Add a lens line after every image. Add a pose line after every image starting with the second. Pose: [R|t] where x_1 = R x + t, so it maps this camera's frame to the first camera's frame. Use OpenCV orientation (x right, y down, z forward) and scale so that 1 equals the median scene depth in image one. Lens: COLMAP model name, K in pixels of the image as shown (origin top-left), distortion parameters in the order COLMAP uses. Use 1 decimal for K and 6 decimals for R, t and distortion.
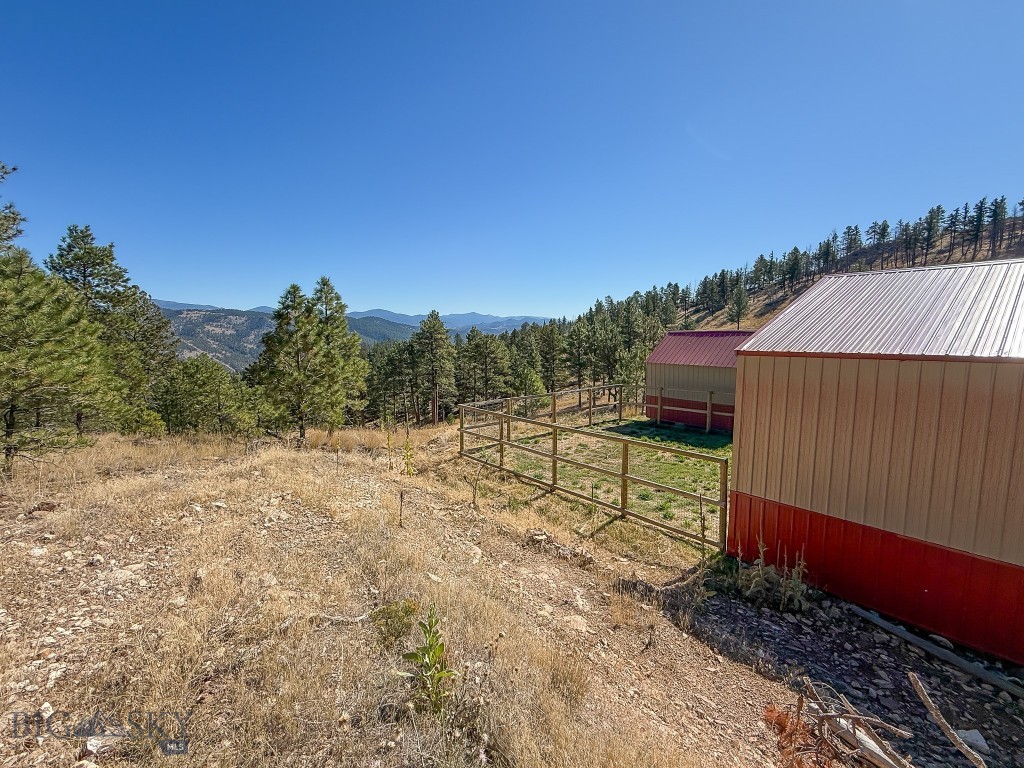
lens RADIAL K [[449.3, 0, 510.9], [0, 449.3, 384.9], [0, 0, 1]] dist [0.000756, 0.000078]
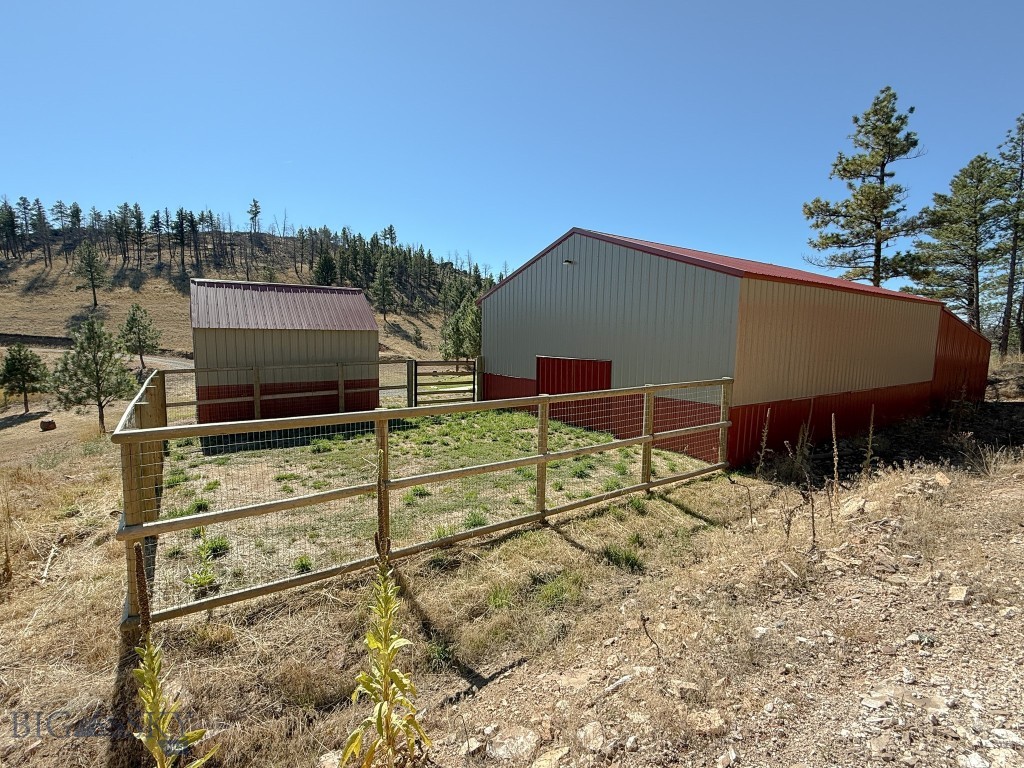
lens RADIAL K [[467.9, 0, 510.6], [0, 467.9, 383.4], [0, 0, 1]] dist [0.000709, 0.000246]
pose [[0.091039, -0.096005, 0.991209, -0.095215], [0.107357, 0.990487, 0.086075, 0.002737], [-0.990044, 0.098577, 0.100480, 0.199324]]
